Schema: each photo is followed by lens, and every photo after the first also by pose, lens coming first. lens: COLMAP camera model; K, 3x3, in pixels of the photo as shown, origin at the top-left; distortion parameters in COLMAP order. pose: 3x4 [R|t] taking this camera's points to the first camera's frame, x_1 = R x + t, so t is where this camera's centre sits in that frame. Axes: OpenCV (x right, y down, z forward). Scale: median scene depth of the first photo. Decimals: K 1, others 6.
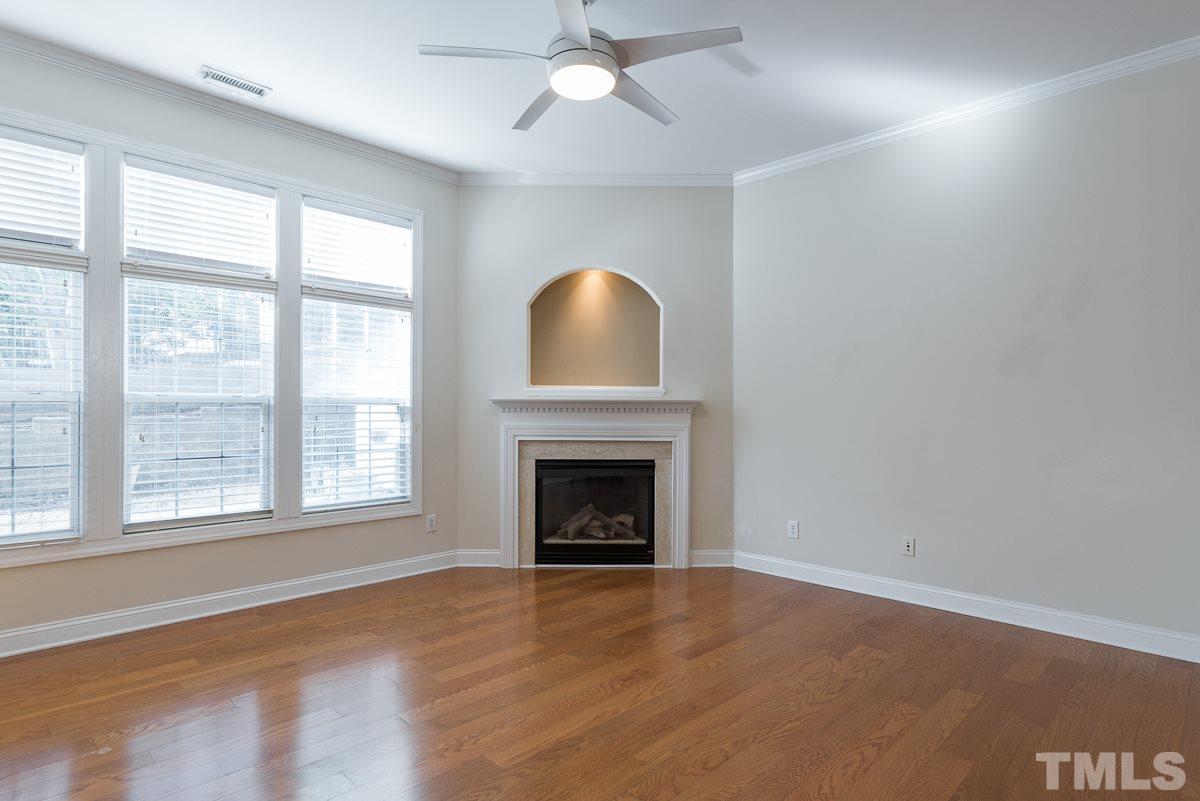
lens RADIAL K [[644.7, 0, 605.3], [0, 644.7, 404.4], [0, 0, 1]] dist [0.000750, 0.000377]
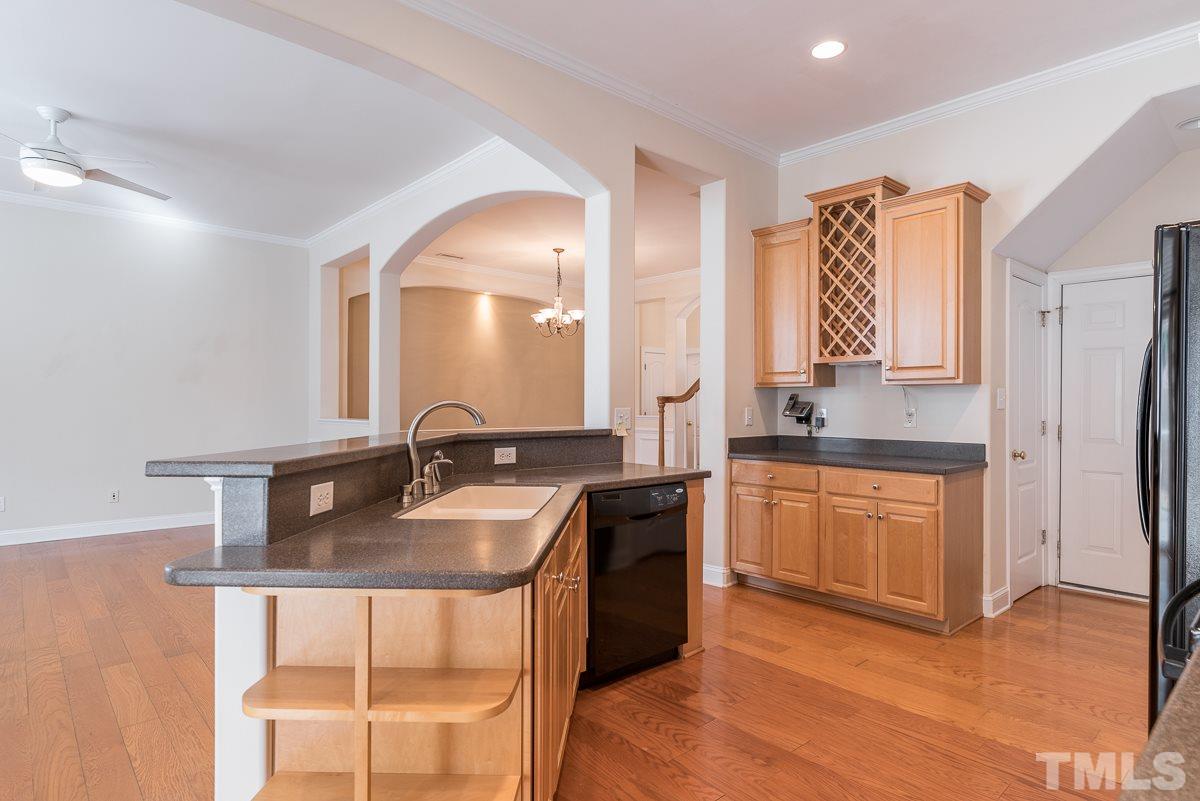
lens RADIAL K [[666.2, 0, 600.0], [0, 666.2, 400.5], [0, 0, 1]] dist [-0.001579, -0.001031]
pose [[0.058538, 0.004432, 0.998275, -0.848954], [-0.010189, 0.999941, -0.003842, -0.002109], [-0.998233, -0.009947, 0.058580, -0.169934]]
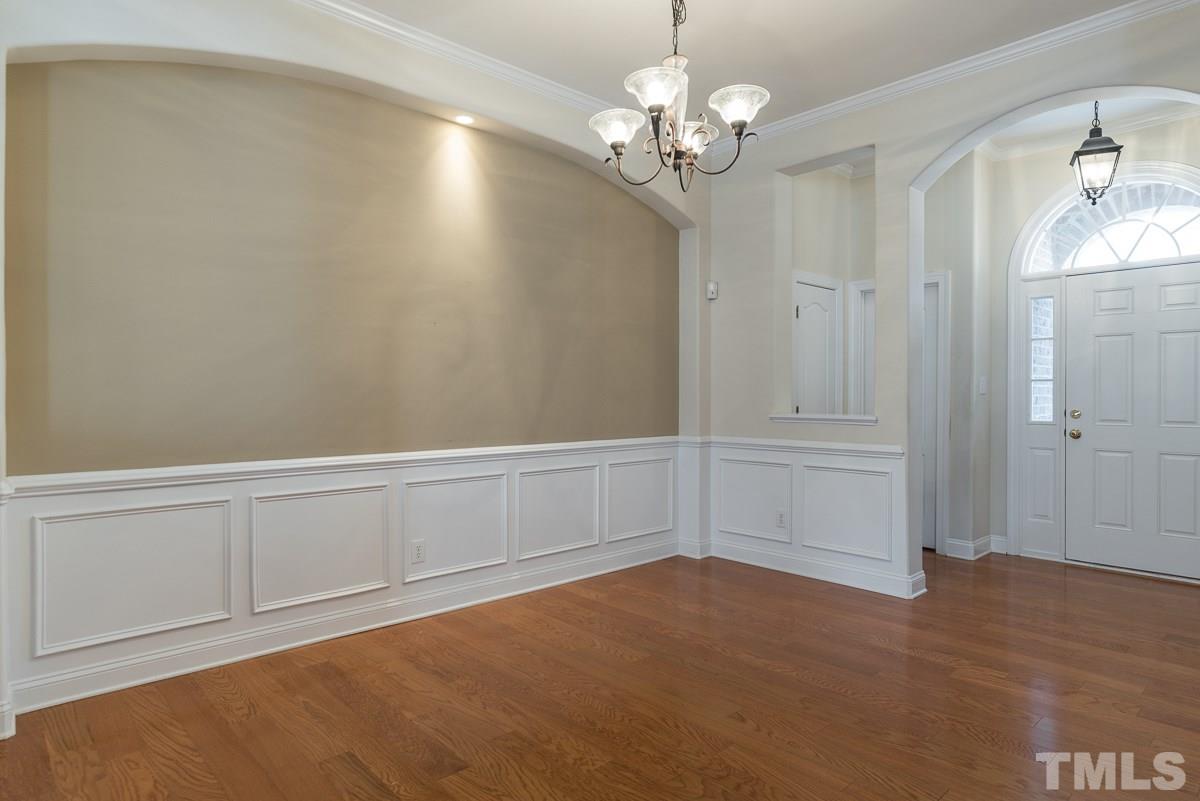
lens RADIAL K [[690.6, 0, 614.7], [0, 690.6, 393.7], [0, 0, 1]] dist [-0.003539, -0.001639]
pose [[0.036048, -0.003867, 0.999343, 0.207337], [-0.005606, 0.999976, 0.004072, 0.004274], [-0.999334, -0.005750, 0.036025, 0.054089]]
